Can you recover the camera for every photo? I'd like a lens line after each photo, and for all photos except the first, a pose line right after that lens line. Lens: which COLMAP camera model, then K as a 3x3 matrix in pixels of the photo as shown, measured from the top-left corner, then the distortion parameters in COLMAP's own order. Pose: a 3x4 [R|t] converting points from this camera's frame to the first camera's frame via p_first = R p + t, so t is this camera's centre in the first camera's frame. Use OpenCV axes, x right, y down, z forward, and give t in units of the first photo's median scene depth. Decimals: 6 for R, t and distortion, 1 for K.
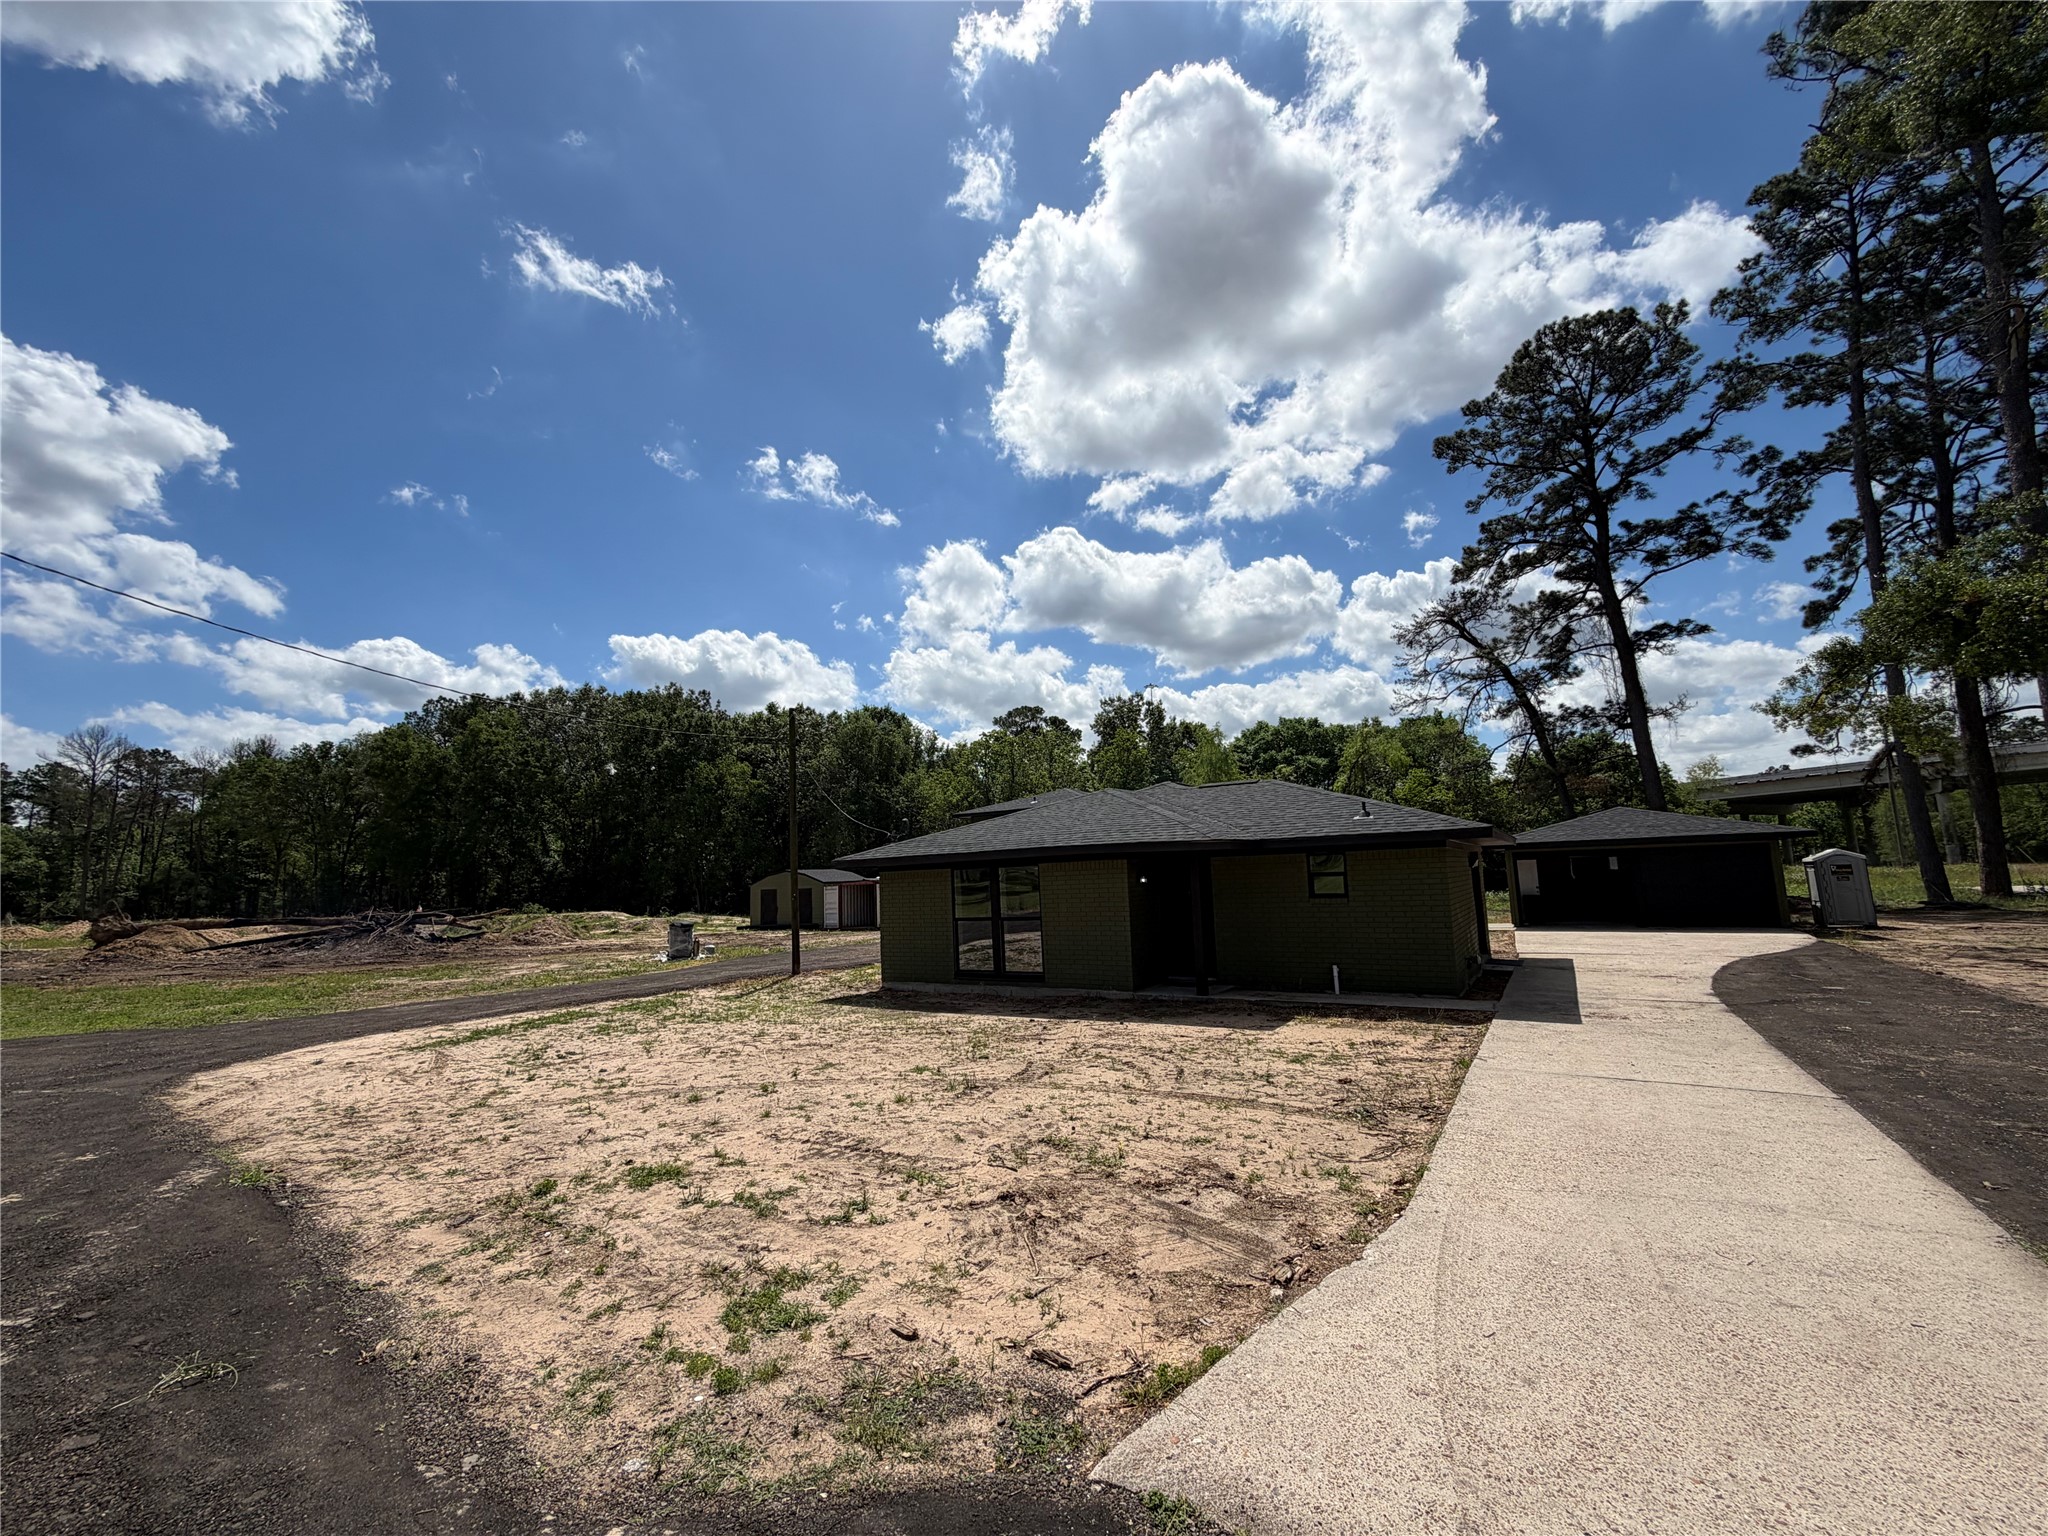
lens RADIAL K [[812.5, 0, 1020.3], [0, 812.5, 761.5], [0, 0, 1]] dist [-0.003526, 0.000043]
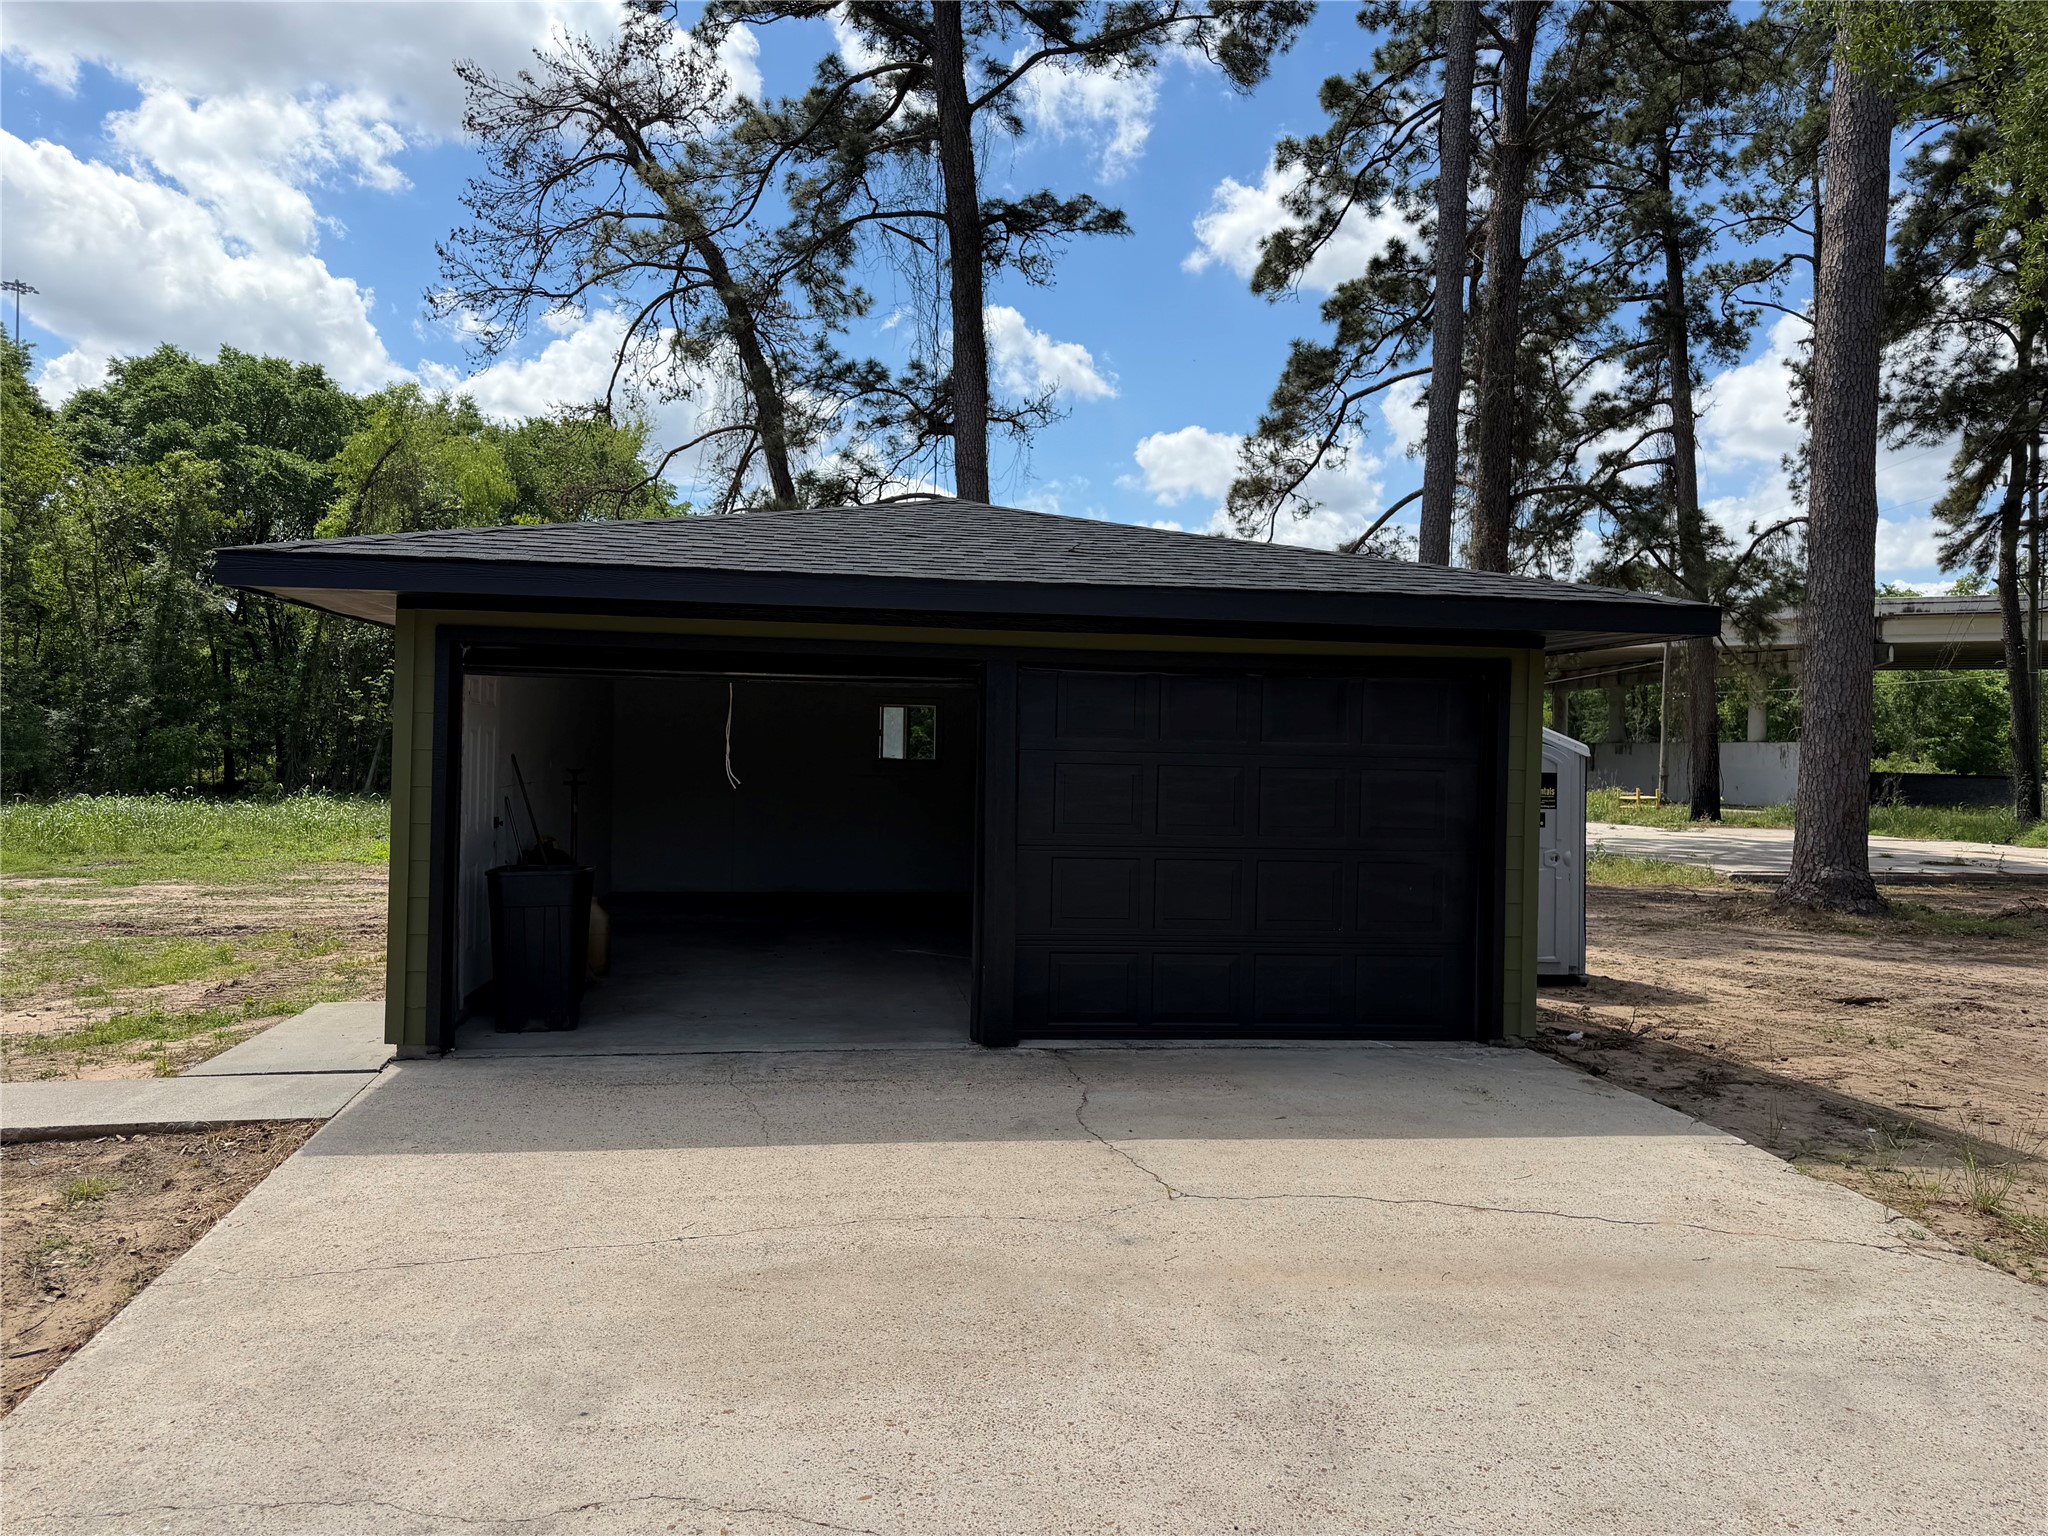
lens RADIAL K [[1397.7, 0, 1017.7], [0, 1397.7, 843.4], [0, 0, 1]] dist [0.052740, -0.059975]
pose [[0.740010, 0.005196, 0.672576, 0.602197], [-0.138084, 0.979844, 0.144359, 0.121913], [-0.658269, -0.199699, 0.725811, 0.844815]]
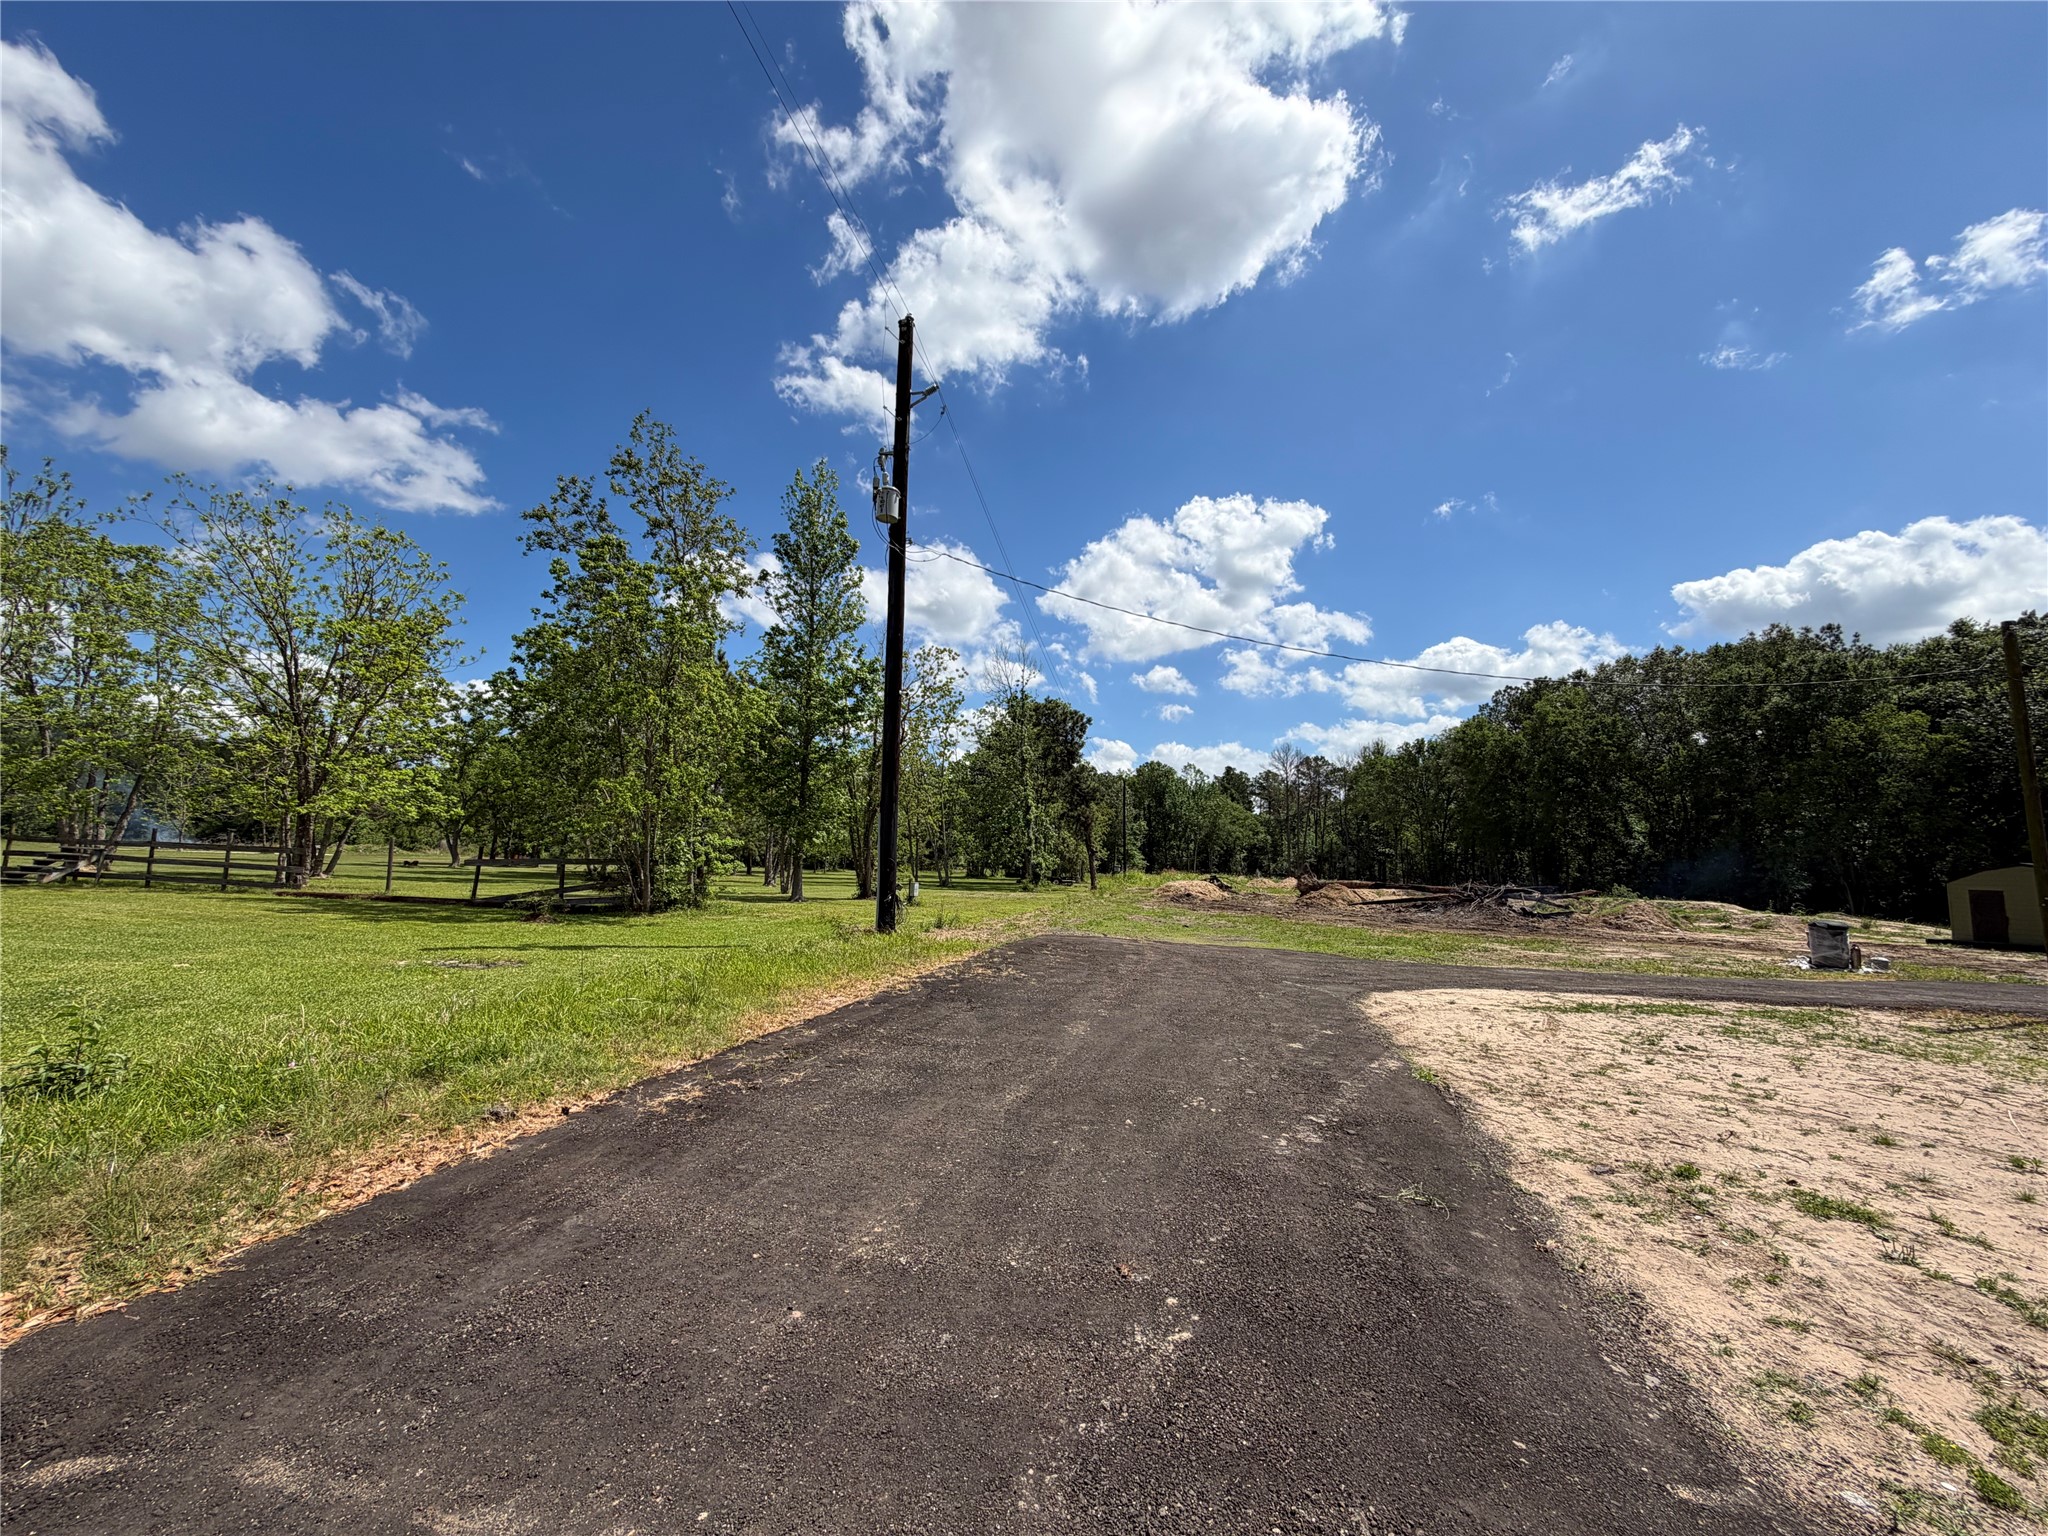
lens RADIAL K [[823.7, 0, 1017.8], [0, 823.7, 770.6], [0, 0, 1]] dist [0.000474, 0.000584]
pose [[0.402459, -0.061841, -0.913347, 0.007085], [0.091006, 0.995476, -0.027300, 0.001585], [0.910903, -0.072133, 0.406267, -0.033042]]
